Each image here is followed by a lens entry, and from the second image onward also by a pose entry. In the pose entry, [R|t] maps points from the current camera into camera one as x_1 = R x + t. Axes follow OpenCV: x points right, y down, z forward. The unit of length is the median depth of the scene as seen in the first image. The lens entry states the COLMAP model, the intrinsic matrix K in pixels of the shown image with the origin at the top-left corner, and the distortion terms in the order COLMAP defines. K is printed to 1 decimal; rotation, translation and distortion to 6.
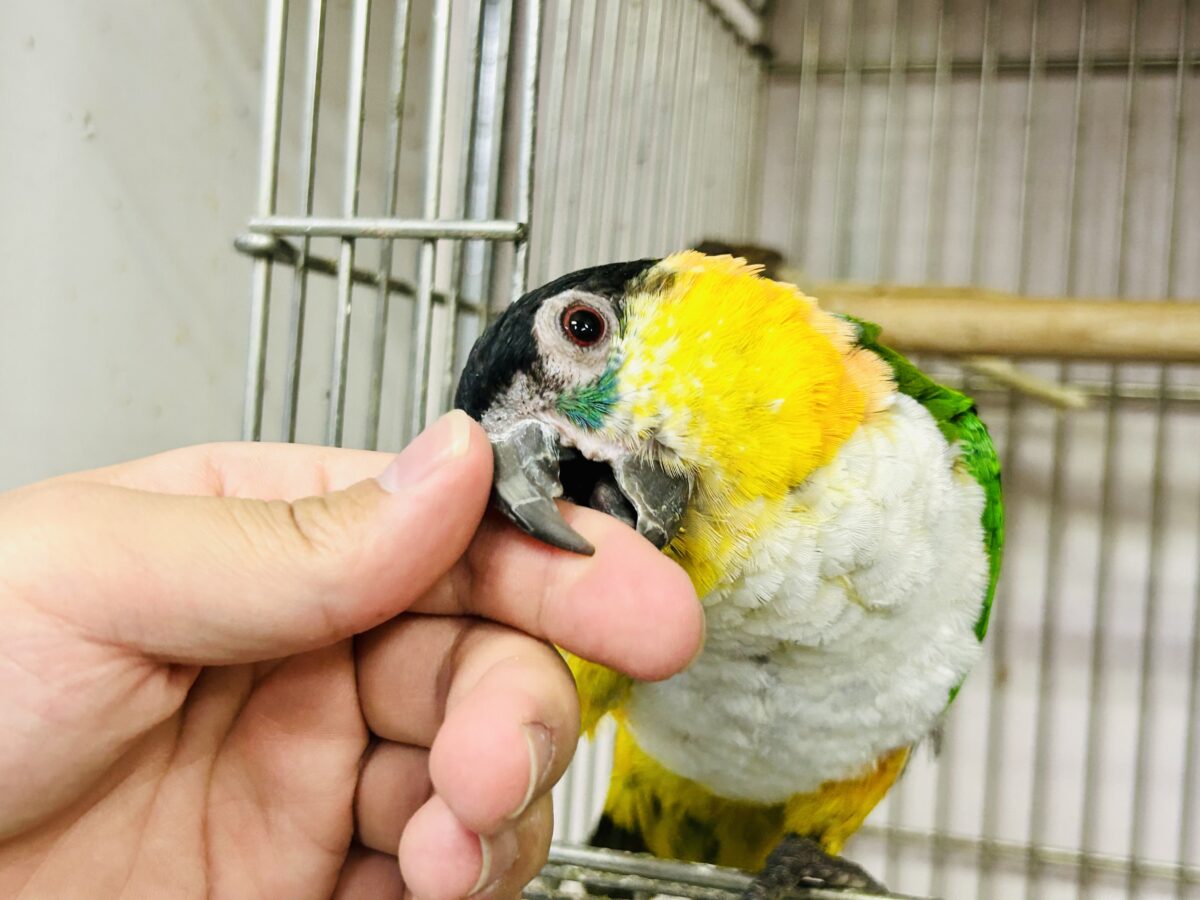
lens RADIAL K [[1729.4, 0, 628.2], [0, 1729.4, 449.2], [0, 0, 1]] dist [0.039816, 0.000000]
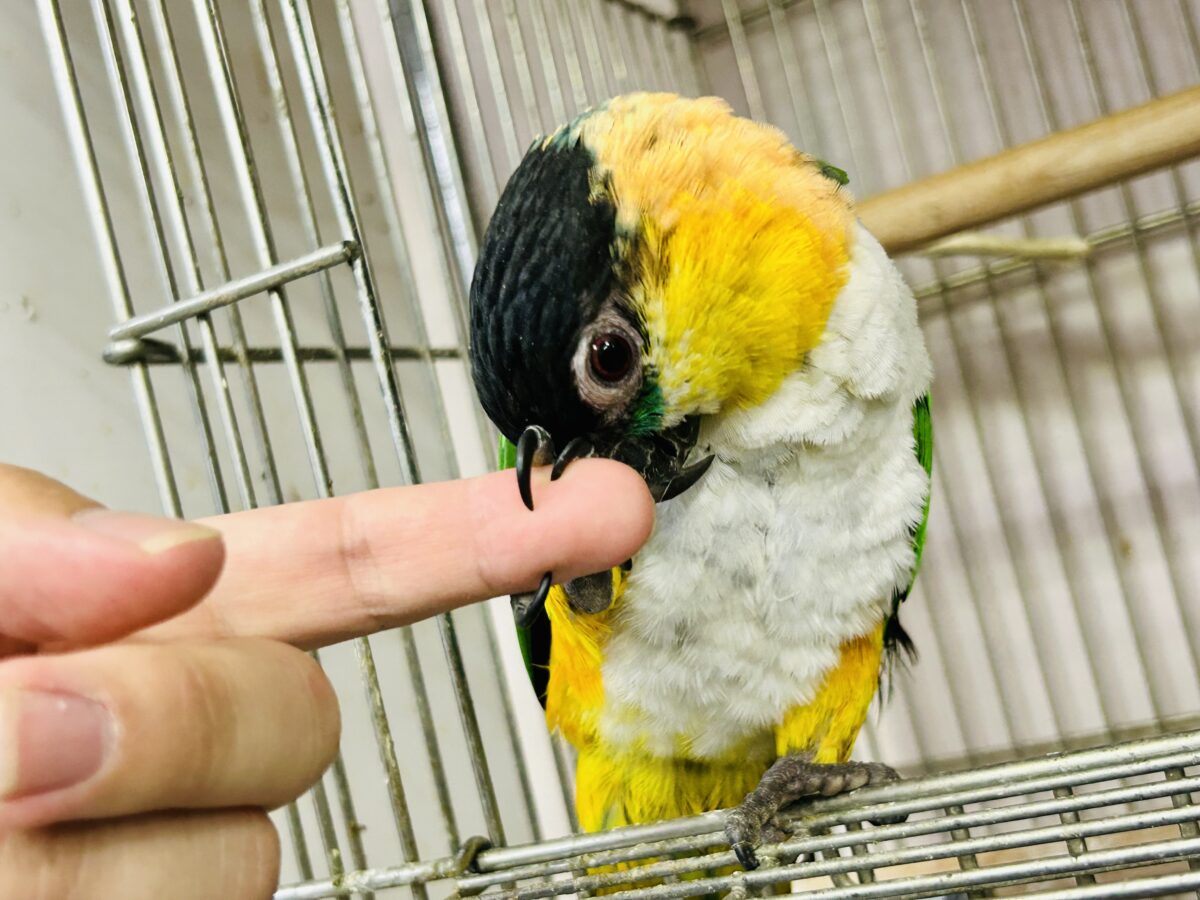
lens RADIAL K [[1729.4, 0, 621.0], [0, 1729.4, 455.6], [0, 0, 1]] dist [0.039816, 0.000000]
pose [[0.942570, -0.316404, -0.107007, 0.076715], [0.313297, 0.948582, -0.045147, 0.039330], [0.115789, 0.009029, 0.993233, 0.022810]]
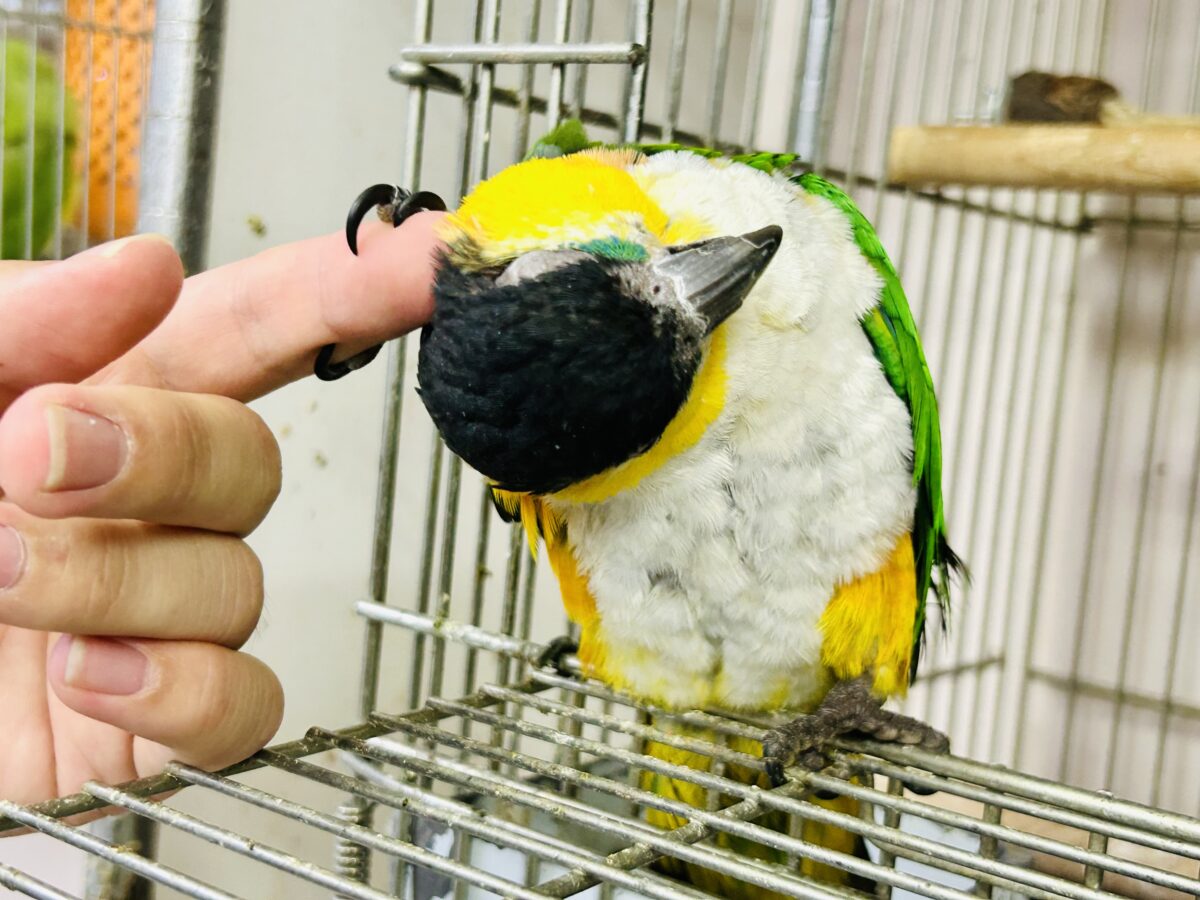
lens RADIAL K [[1729.4, 0, 610.3], [0, 1729.4, 454.0], [0, 0, 1]] dist [0.039816, 0.000000]
pose [[0.954166, 0.050630, -0.294964, 0.113005], [-0.025246, 0.995690, 0.089242, 0.006167], [0.298211, -0.077706, 0.951332, 0.025778]]
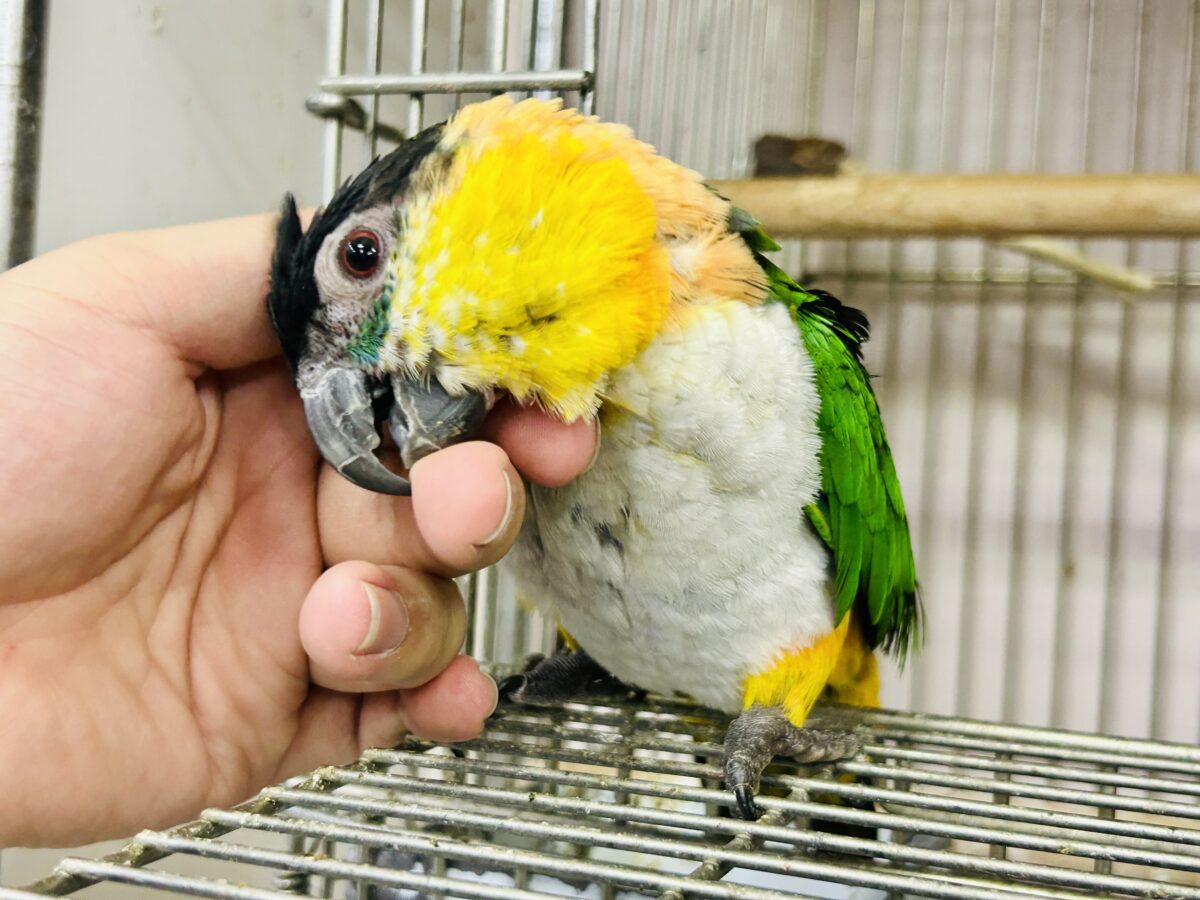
lens RADIAL K [[1729.4, 0, 620.2], [0, 1729.4, 459.1], [0, 0, 1]] dist [0.039816, 0.000000]
pose [[0.999130, -0.013277, -0.039528, -0.002916], [0.014527, 0.999398, 0.031497, 0.032232], [0.039086, -0.032044, 0.998722, -0.008097]]
